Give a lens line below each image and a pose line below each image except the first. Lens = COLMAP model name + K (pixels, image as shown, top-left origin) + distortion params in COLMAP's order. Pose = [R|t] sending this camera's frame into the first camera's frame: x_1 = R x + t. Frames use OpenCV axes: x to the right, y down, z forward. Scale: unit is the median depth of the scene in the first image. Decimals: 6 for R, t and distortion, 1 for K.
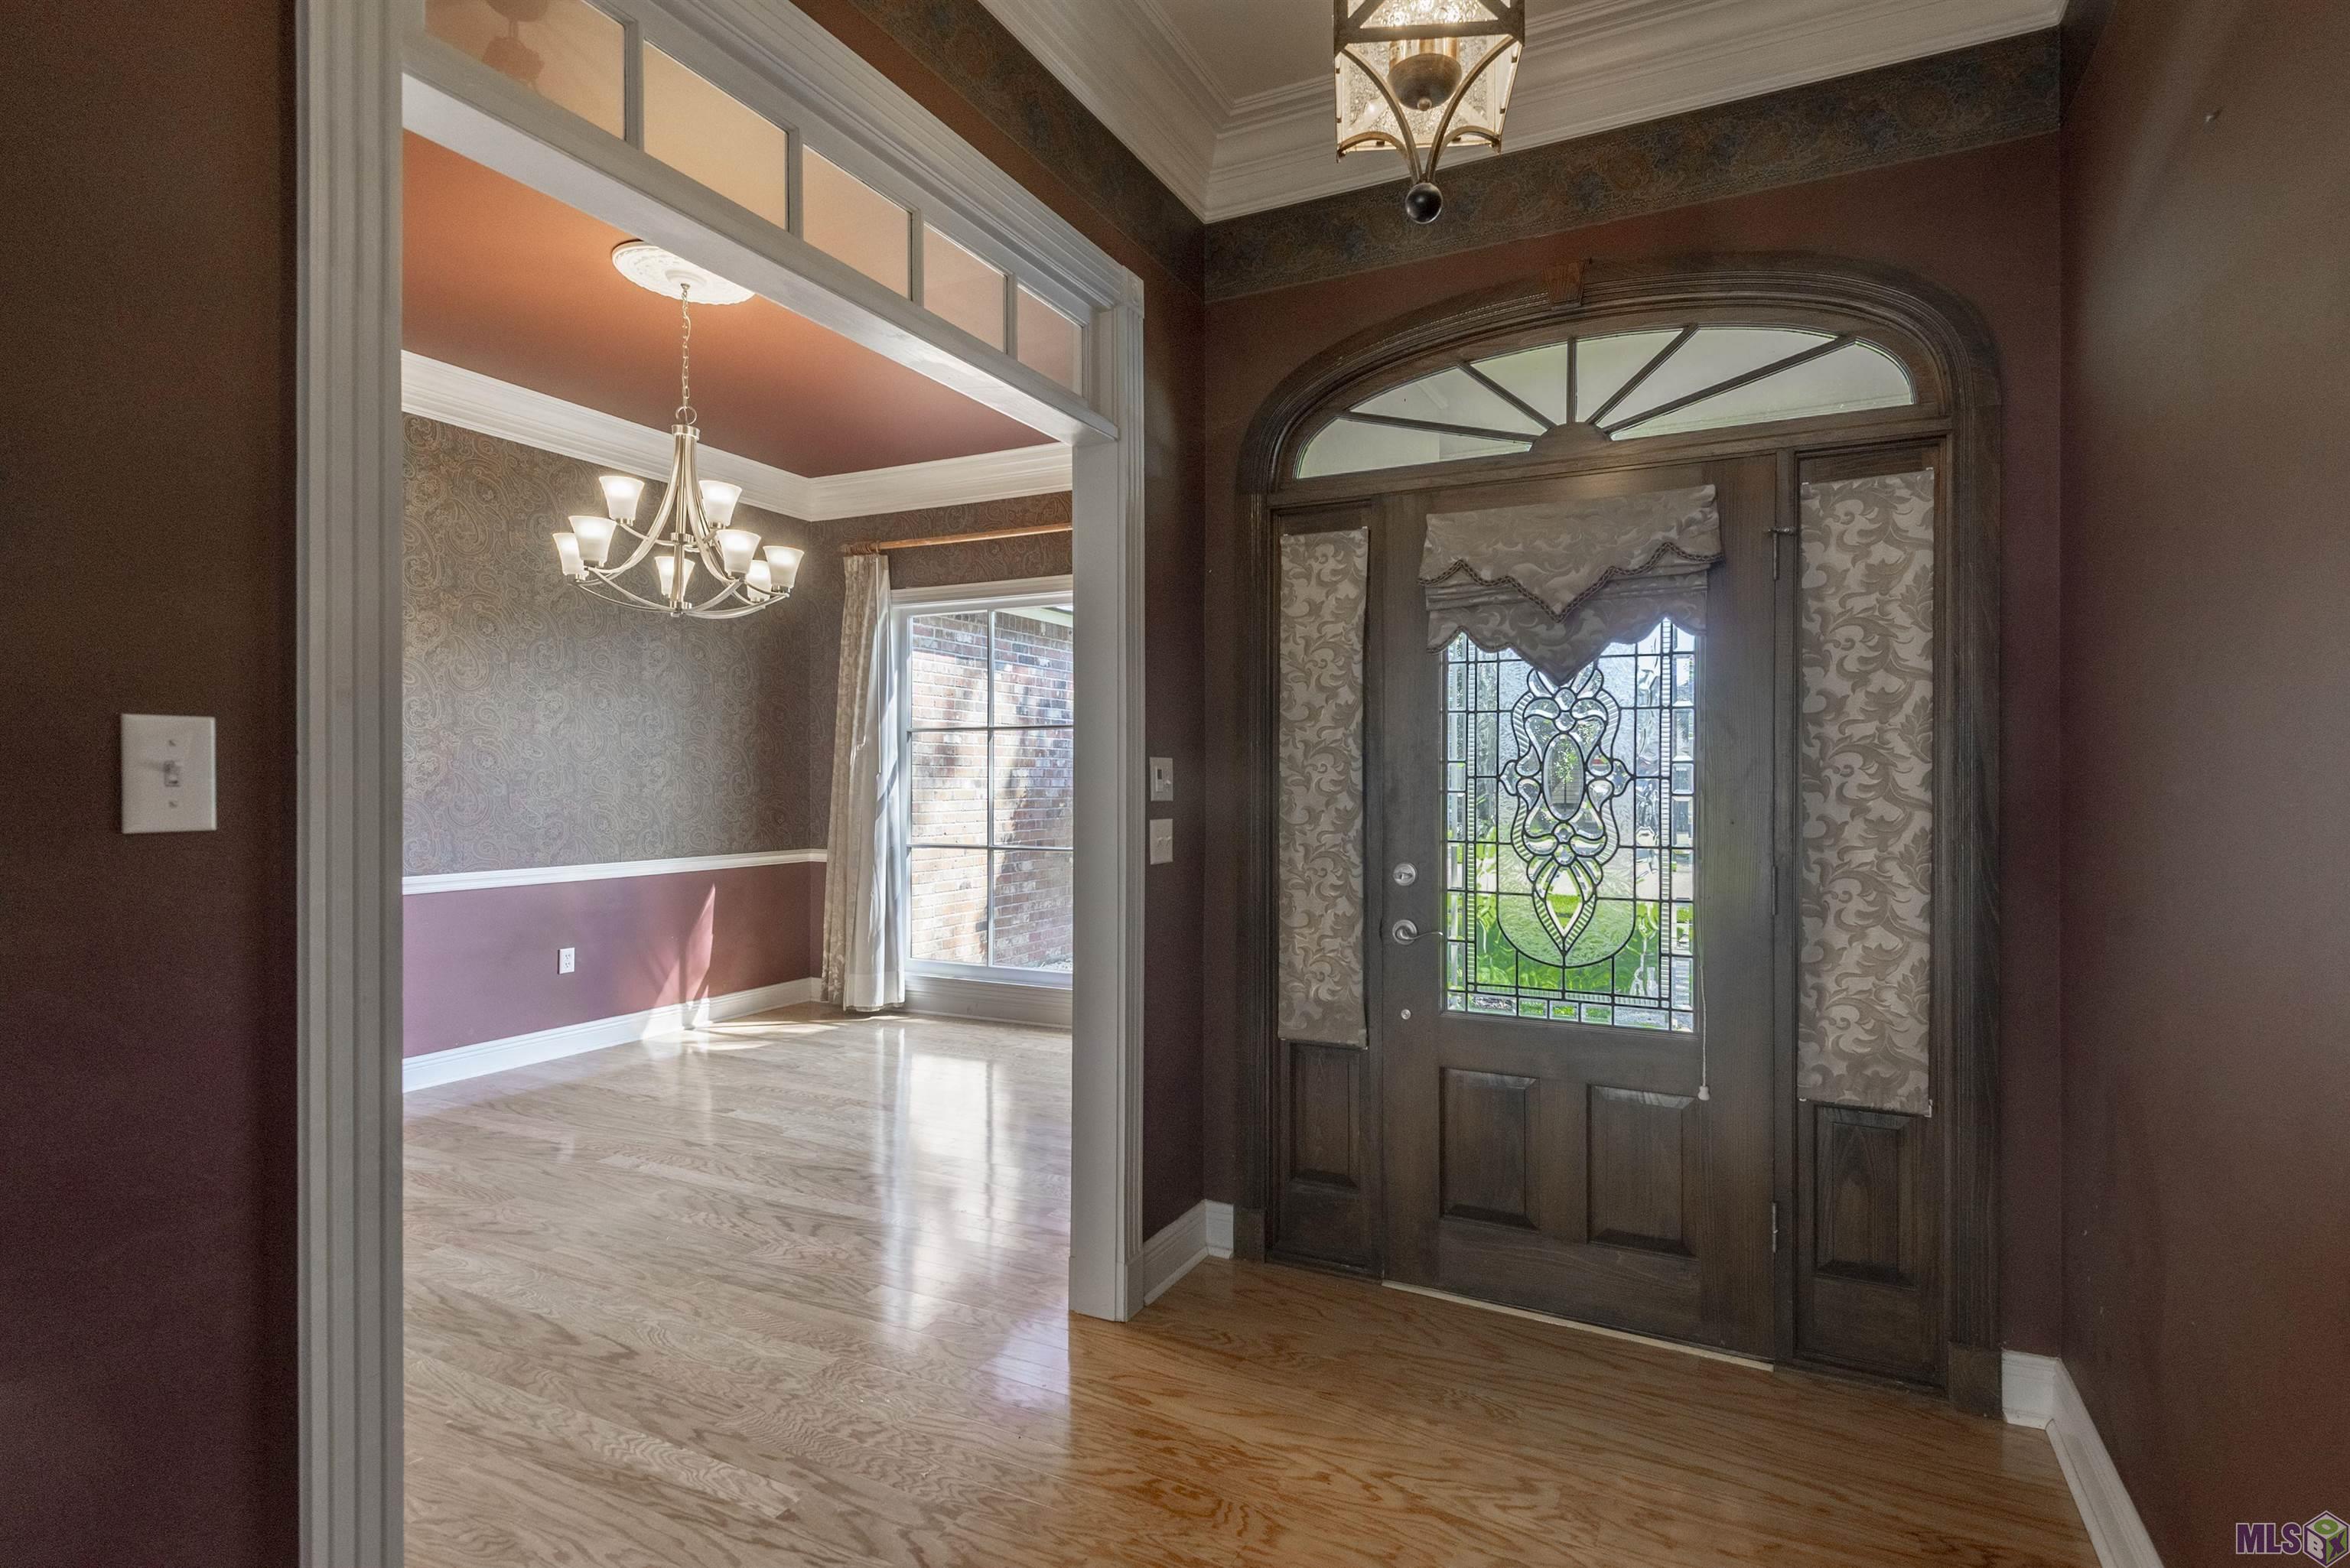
lens RADIAL K [[1077.7, 0, 1268.3], [0, 1077.7, 775.7], [0, 0, 1]] dist [0.060052, -0.034222]
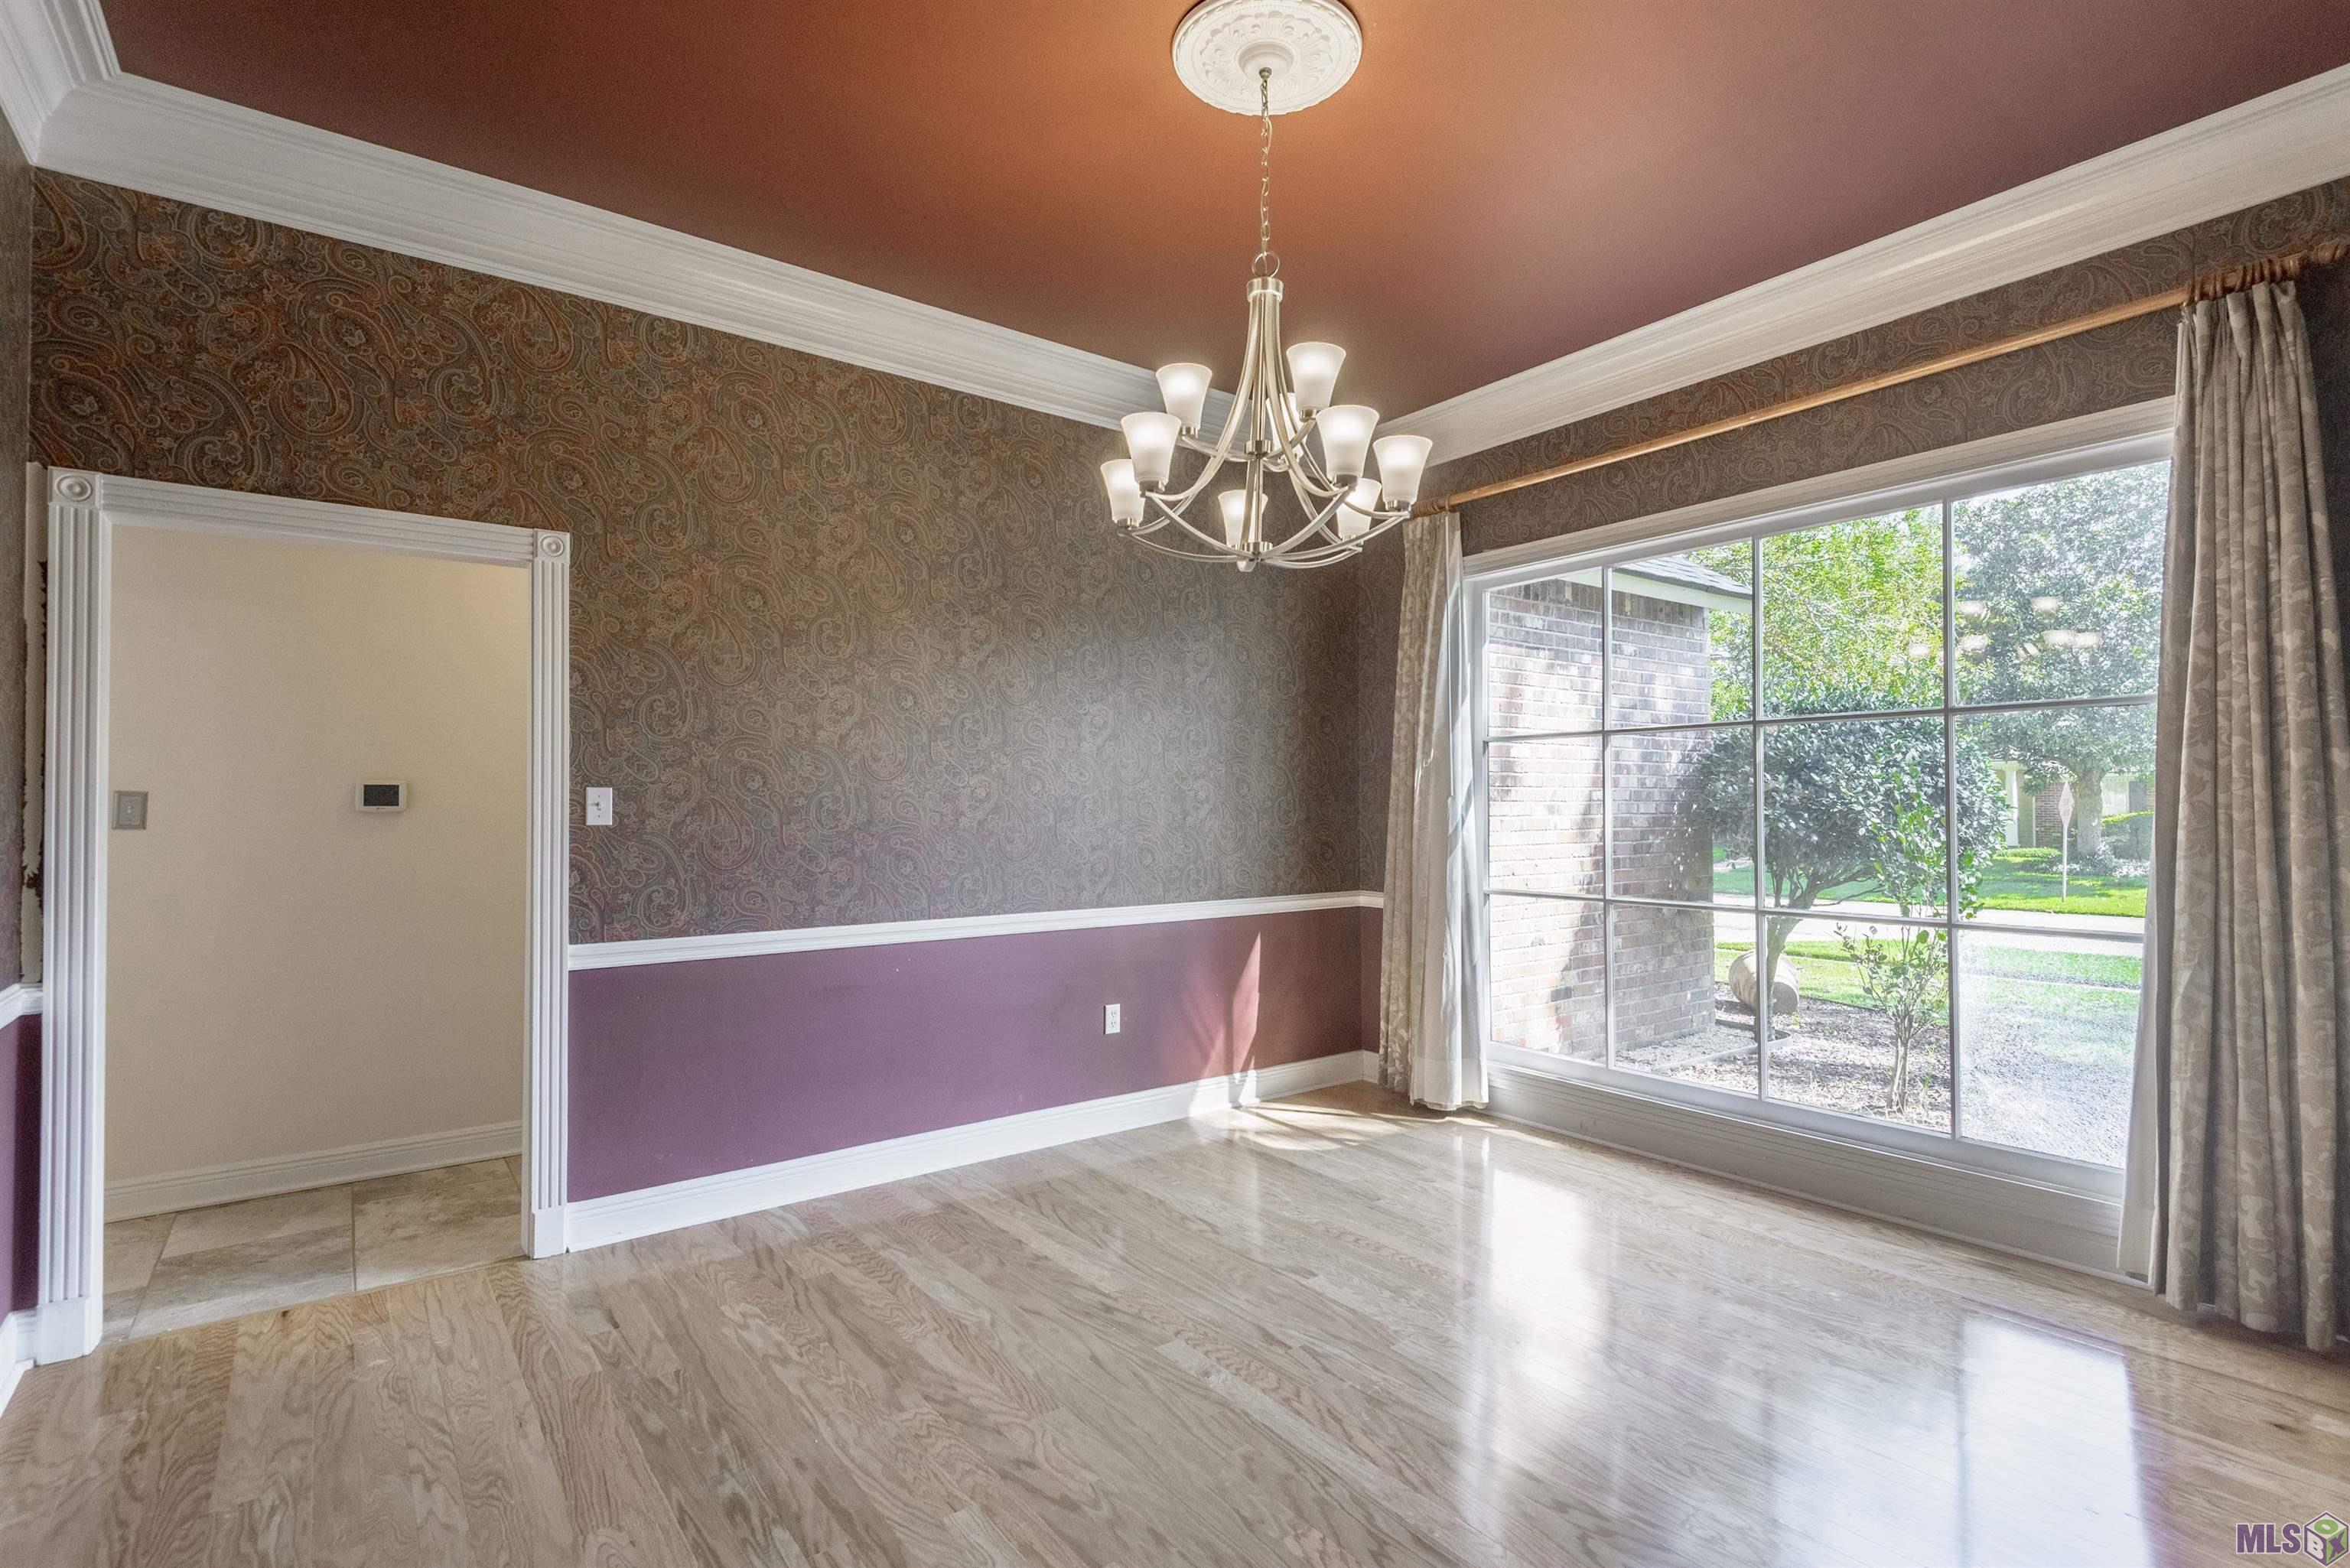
lens RADIAL K [[1077.7, 0, 1268.3], [0, 1077.7, 775.7], [0, 0, 1]] dist [0.060052, -0.034222]
pose [[0.914233, -0.015780, -0.404880, -0.169762], [0.006719, 0.999694, -0.023791, 0.000320], [0.405132, 0.019030, 0.914060, 0.255068]]
